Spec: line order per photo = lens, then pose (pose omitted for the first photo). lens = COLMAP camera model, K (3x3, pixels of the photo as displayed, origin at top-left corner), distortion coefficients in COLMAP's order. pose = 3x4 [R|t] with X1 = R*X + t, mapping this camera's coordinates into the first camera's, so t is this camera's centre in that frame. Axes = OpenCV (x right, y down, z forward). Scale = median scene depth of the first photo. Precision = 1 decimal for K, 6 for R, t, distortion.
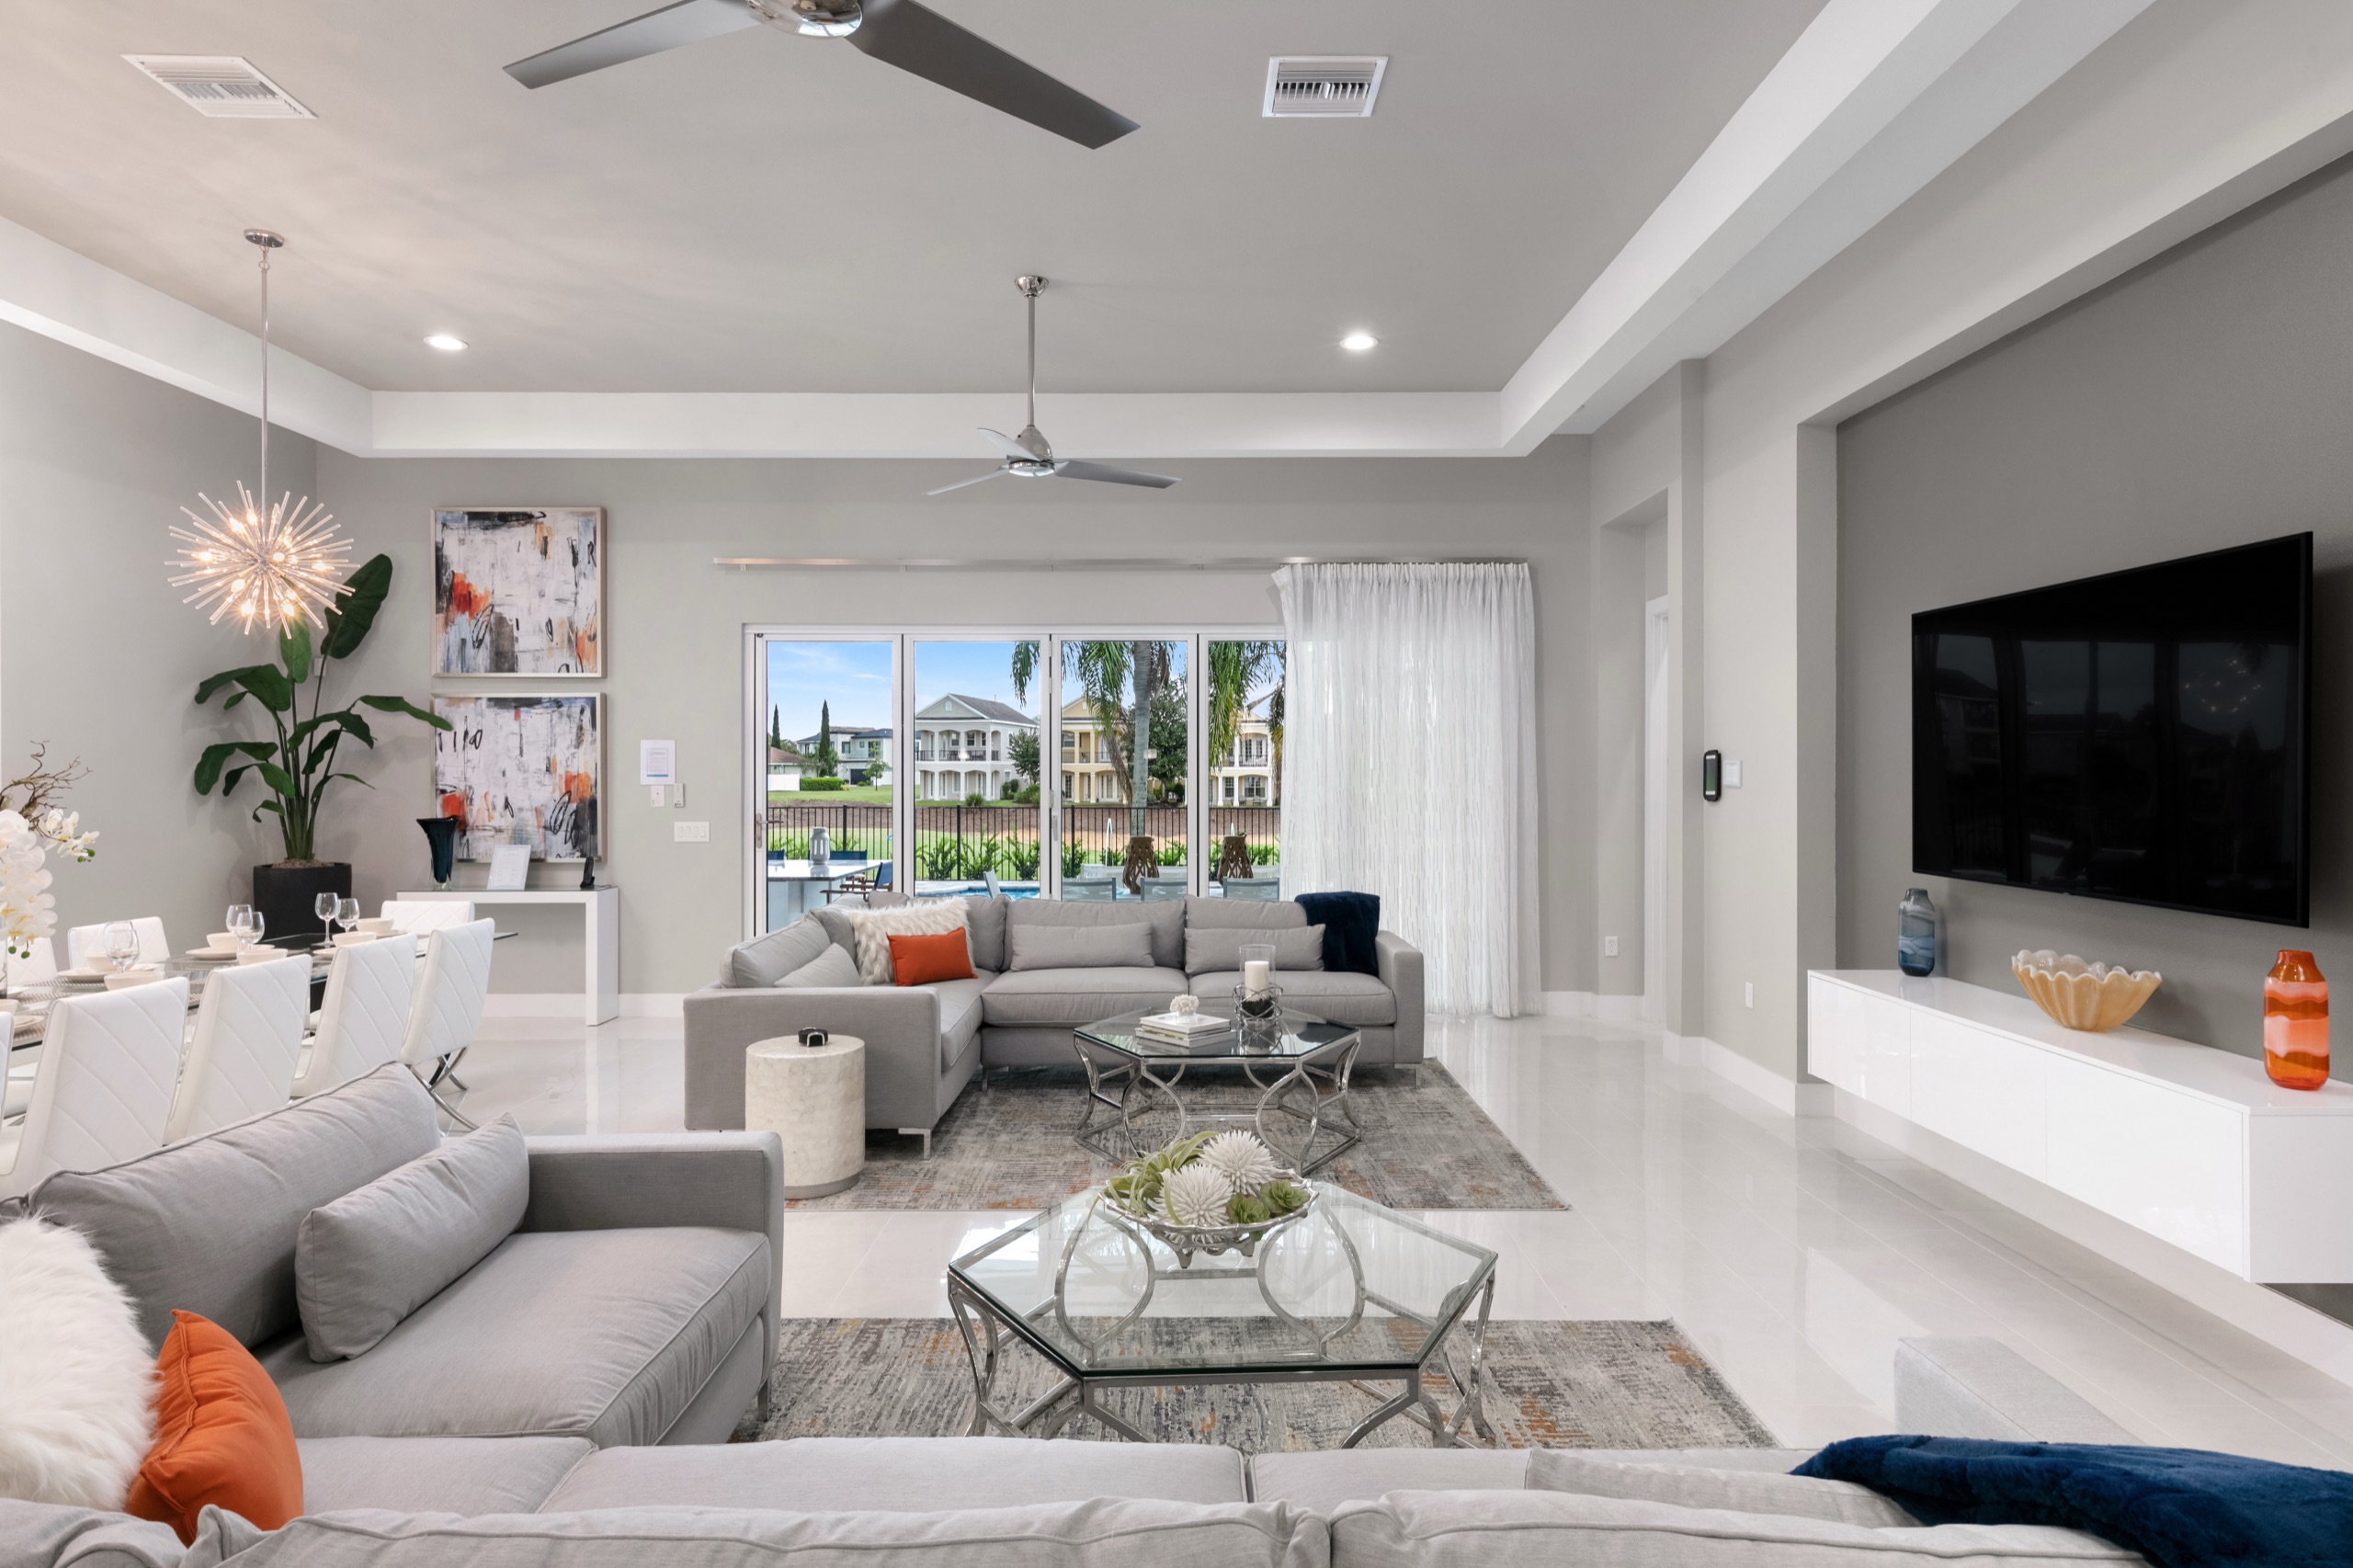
lens RADIAL K [[1316.5, 0, 1180.6], [0, 1316.5, 769.9], [0, 0, 1]] dist [0.004788, 0.001710]
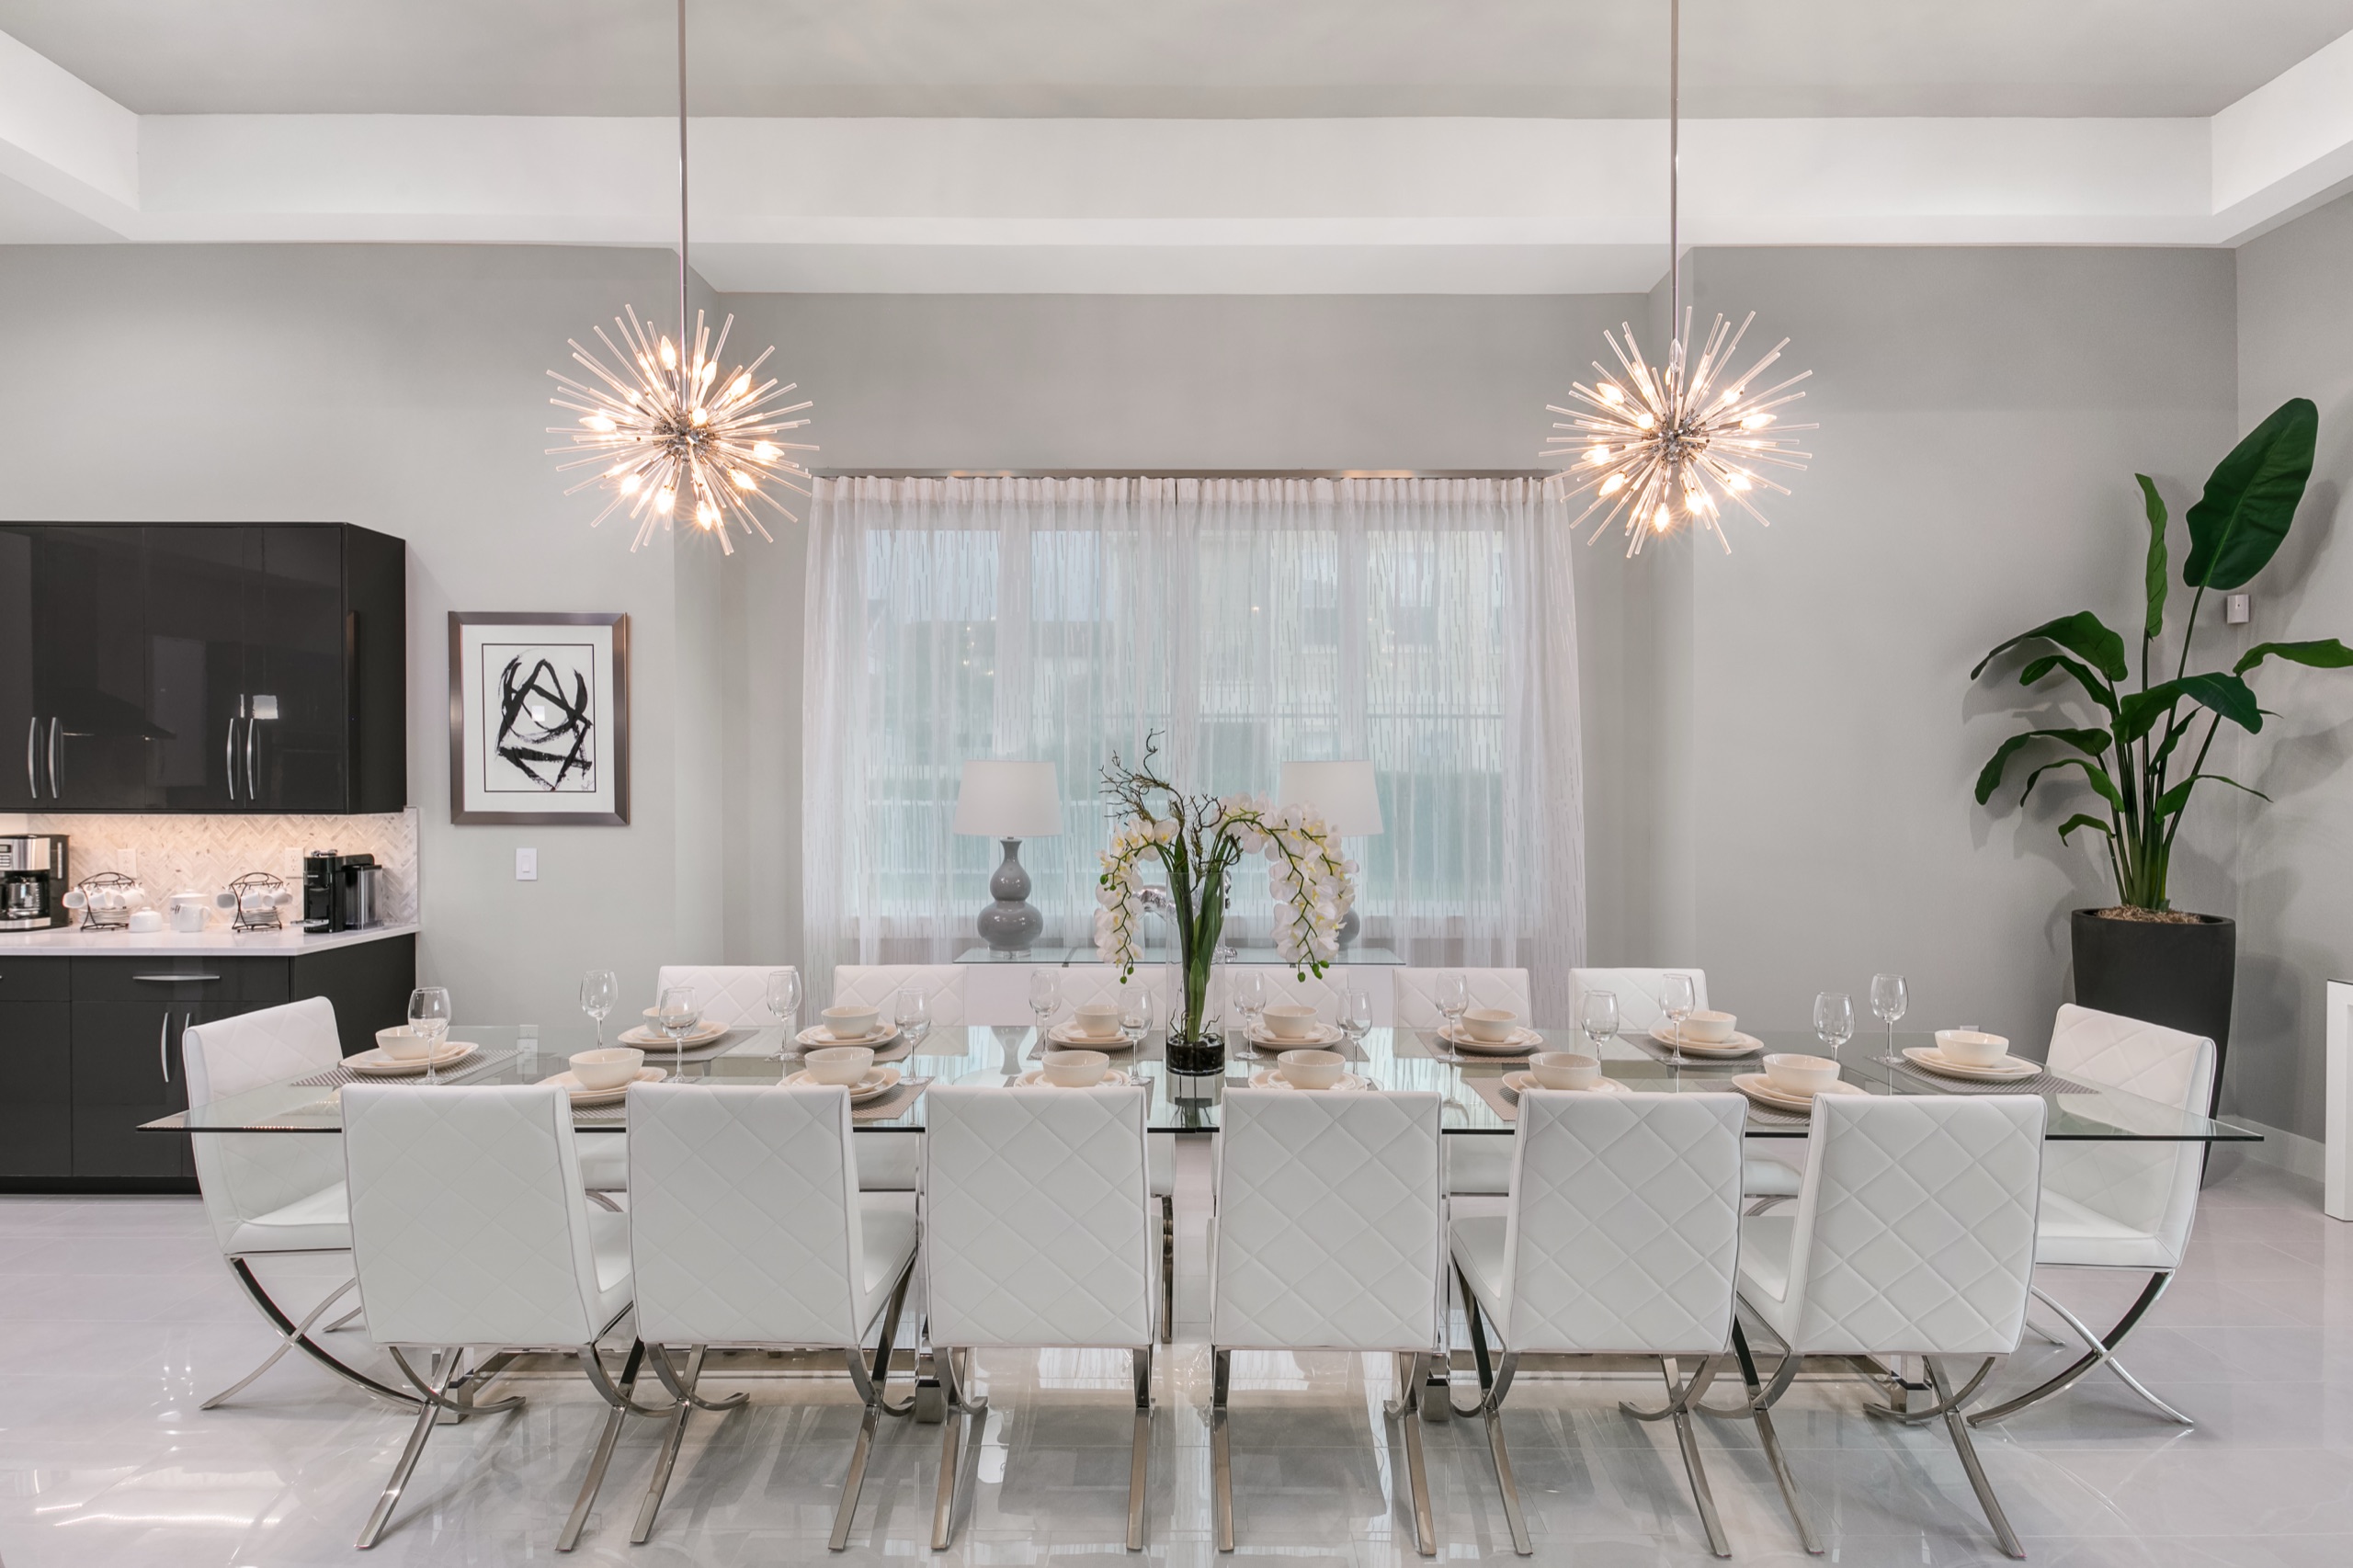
lens RADIAL K [[1141.6, 0, 1187.5], [0, 1141.6, 780.1], [0, 0, 1]] dist [0.003543, -0.001666]
pose [[0.007244, 0.003622, -0.999967, -0.098177], [0.003701, 0.999986, 0.003649, 0.001617], [0.999967, -0.003727, 0.007231, 0.484976]]
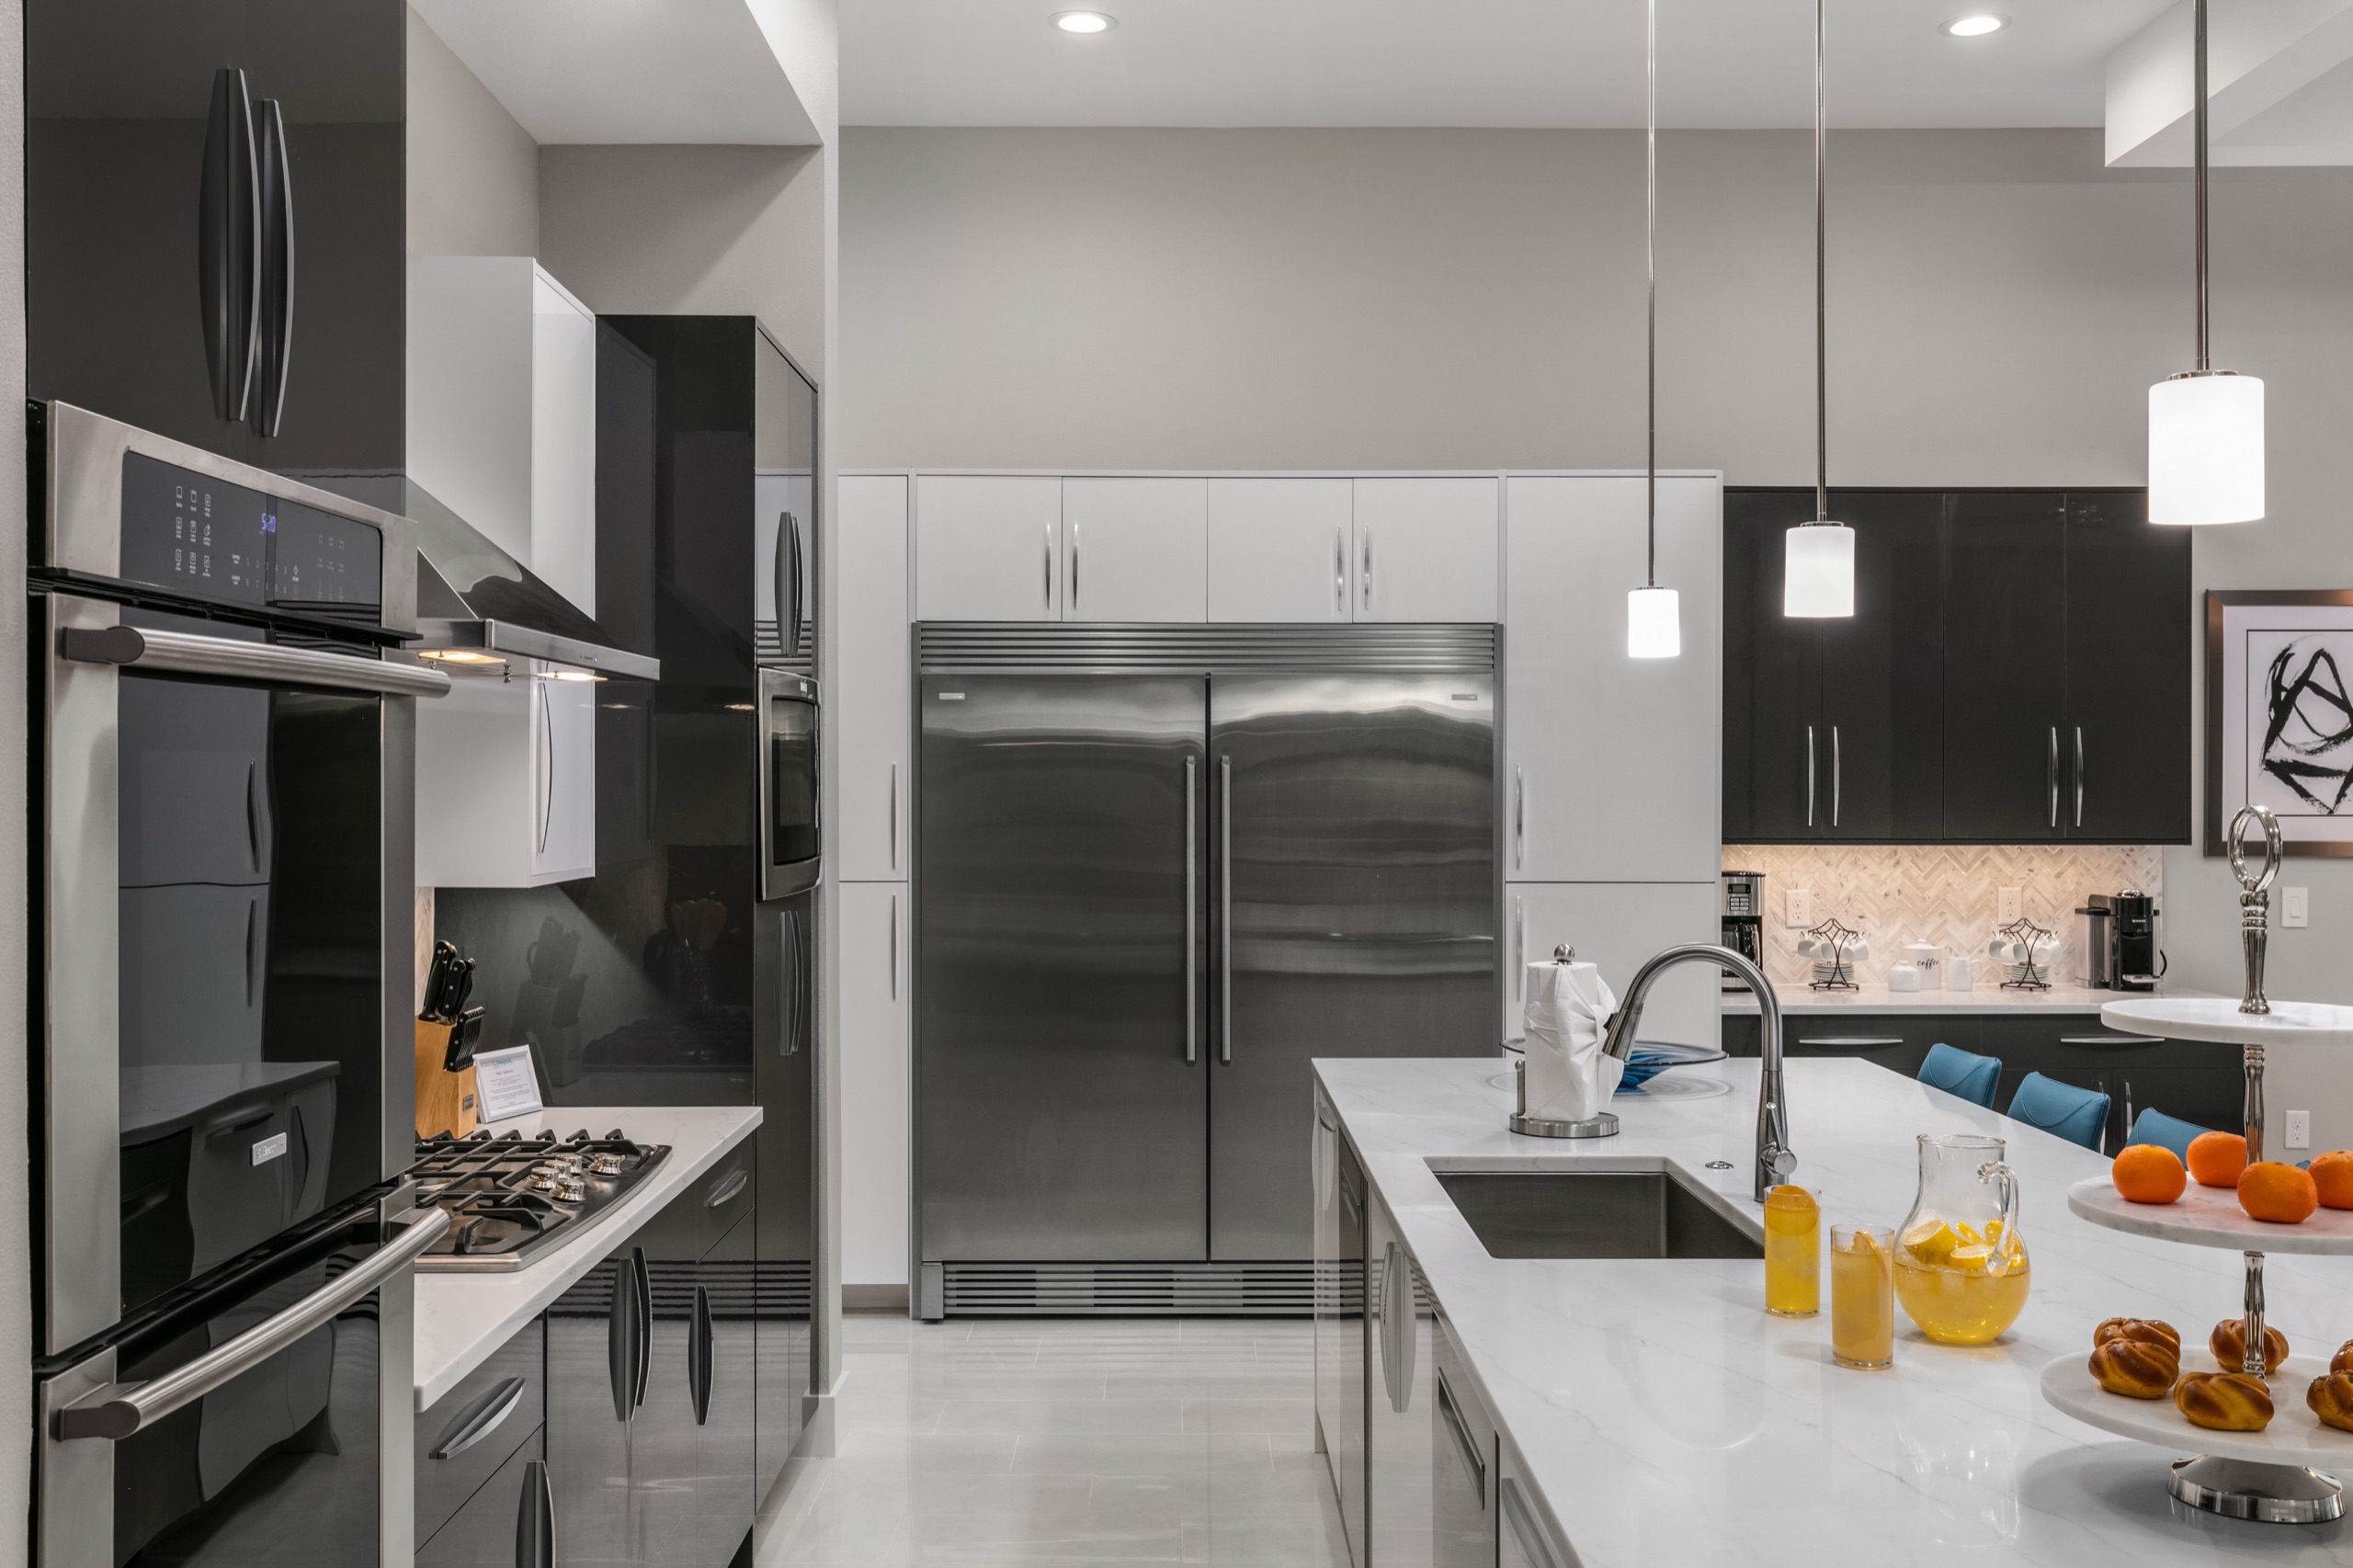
lens RADIAL K [[2340.2, 0, 1175.5], [0, 2340.2, 767.9], [0, 0, 1]] dist [0.037756, 0.000000]
pose [[0.036638, -0.000788, -0.999328, 0.241778], [0.006113, 0.999981, -0.000564, -0.012710], [0.999310, -0.006089, 0.036642, -0.309158]]
